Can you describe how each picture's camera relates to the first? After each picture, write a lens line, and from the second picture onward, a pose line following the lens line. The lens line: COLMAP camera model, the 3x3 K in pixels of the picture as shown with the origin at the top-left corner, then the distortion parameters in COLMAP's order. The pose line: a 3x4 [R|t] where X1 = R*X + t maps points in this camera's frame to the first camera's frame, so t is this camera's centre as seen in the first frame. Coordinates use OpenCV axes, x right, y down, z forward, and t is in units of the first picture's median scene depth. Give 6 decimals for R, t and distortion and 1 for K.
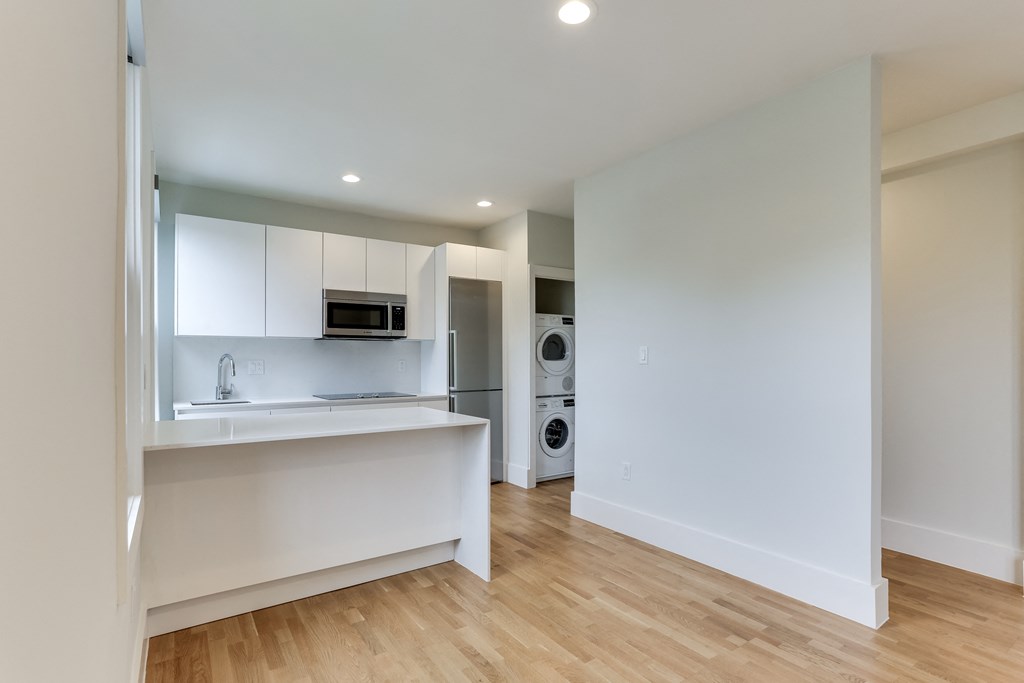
lens RADIAL K [[500.6, 0, 509.2], [0, 500.6, 358.6], [0, 0, 1]] dist [-0.036797, 0.016558]
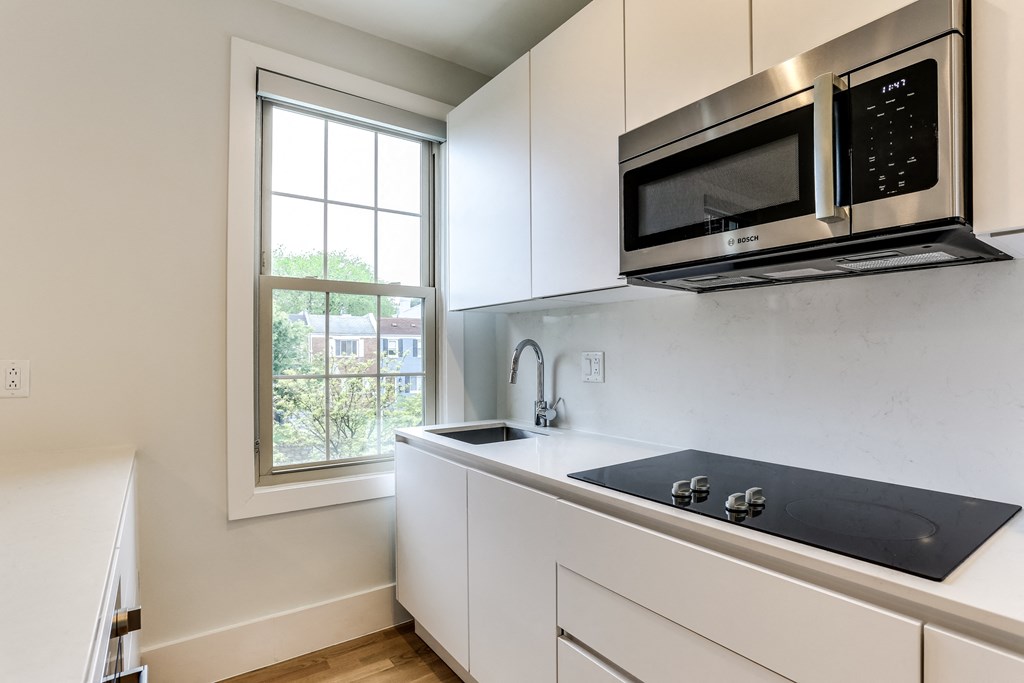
lens RADIAL K [[500.6, 0, 532.0], [0, 500.6, 345.5], [0, 0, 1]] dist [-0.036797, 0.016558]
pose [[0.042050, -0.008501, -0.999079, -0.041236], [0.014135, 0.999869, -0.007913, 0.000318], [0.999016, -0.013789, 0.042165, 0.903800]]
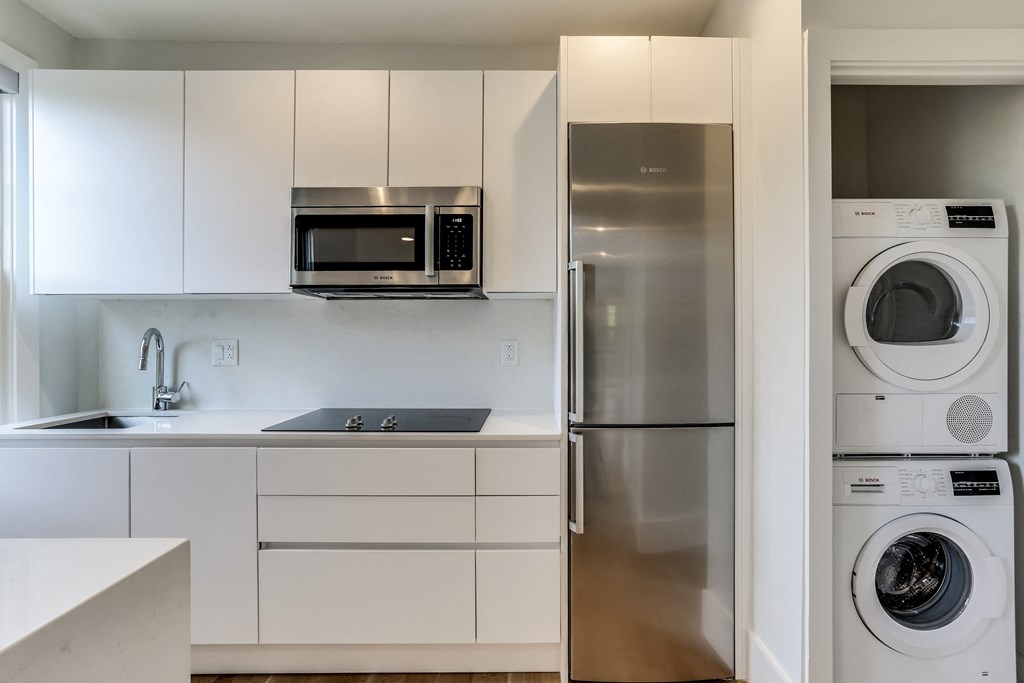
lens RADIAL K [[630.3, 0, 486.0], [0, 630.3, 328.7], [0, 0, 1]] dist [-0.030066, 0.004808]
pose [[0.812672, -0.000190, -0.582721, 0.116501], [0.002776, 0.999990, 0.003546, -0.009880], [0.582714, -0.004499, 0.812665, 0.615041]]
